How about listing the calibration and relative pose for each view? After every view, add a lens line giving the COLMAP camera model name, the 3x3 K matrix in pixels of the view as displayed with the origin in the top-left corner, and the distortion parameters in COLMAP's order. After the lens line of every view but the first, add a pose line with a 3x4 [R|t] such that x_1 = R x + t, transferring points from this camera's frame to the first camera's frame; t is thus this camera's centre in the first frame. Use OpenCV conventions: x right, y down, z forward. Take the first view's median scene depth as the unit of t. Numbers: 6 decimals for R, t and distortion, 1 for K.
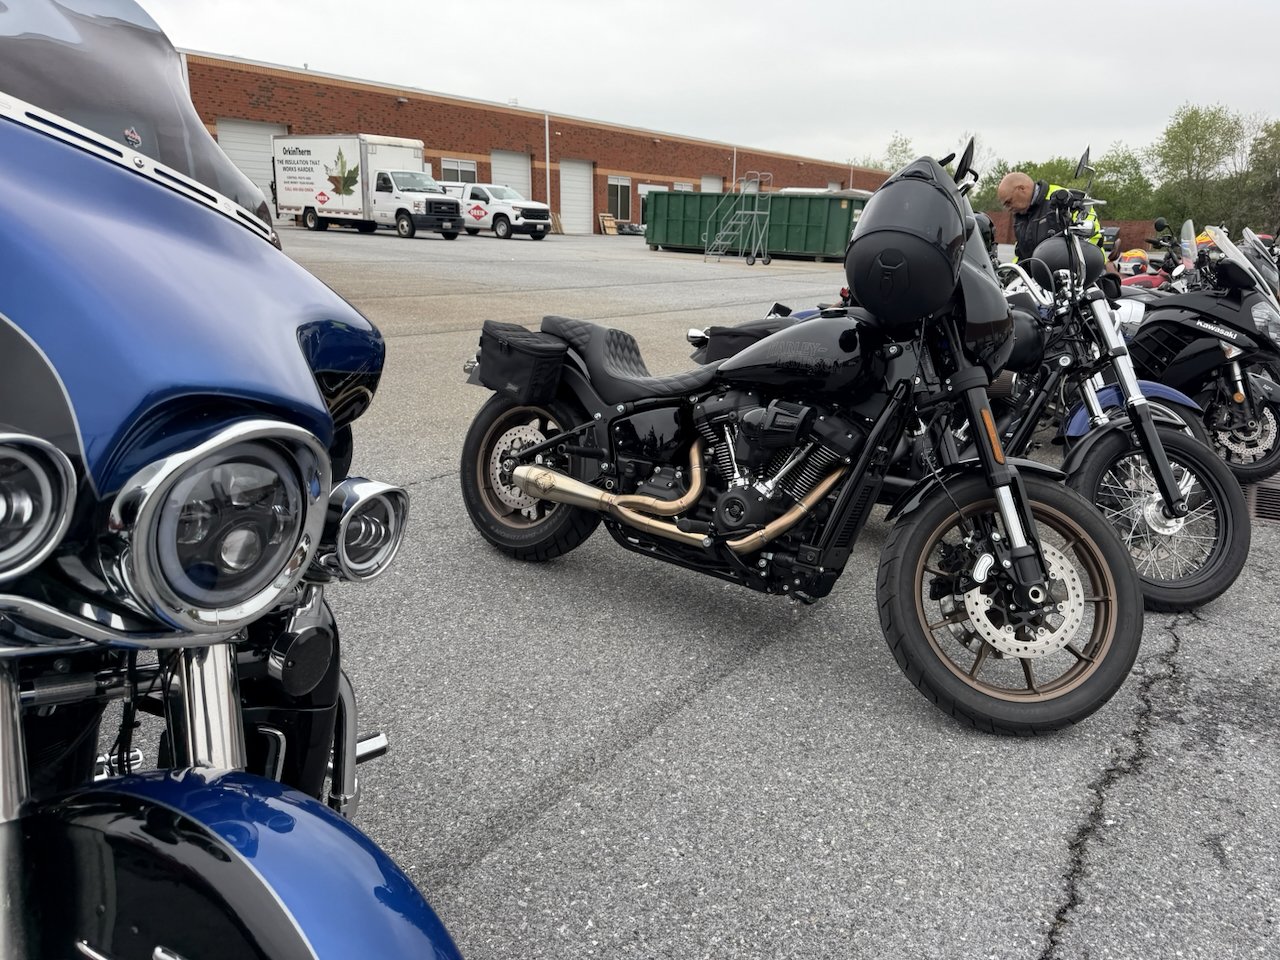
lens RADIAL K [[921.0, 0, 641.9], [0, 921.0, 489.4], [0, 0, 1]] dist [0.016008, -0.018426]
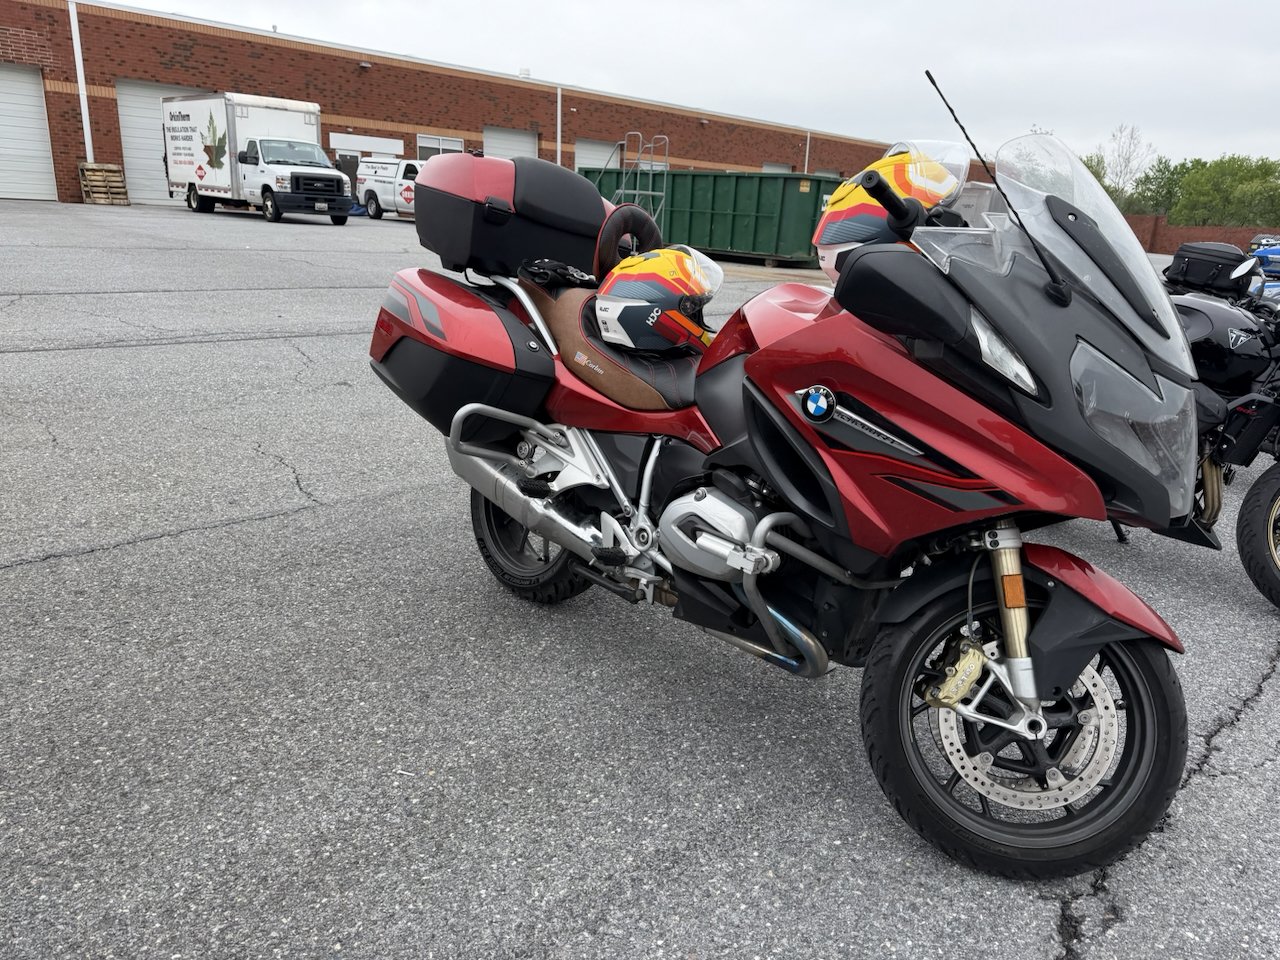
lens RADIAL K [[921.0, 0, 641.9], [0, 921.0, 489.4], [0, 0, 1]] dist [0.016008, -0.018426]
pose [[0.987742, 0.062774, -0.142919, 0.160351], [-0.062557, 0.998023, 0.006018, -0.054869], [0.143015, 0.002996, 0.989716, 0.211479]]
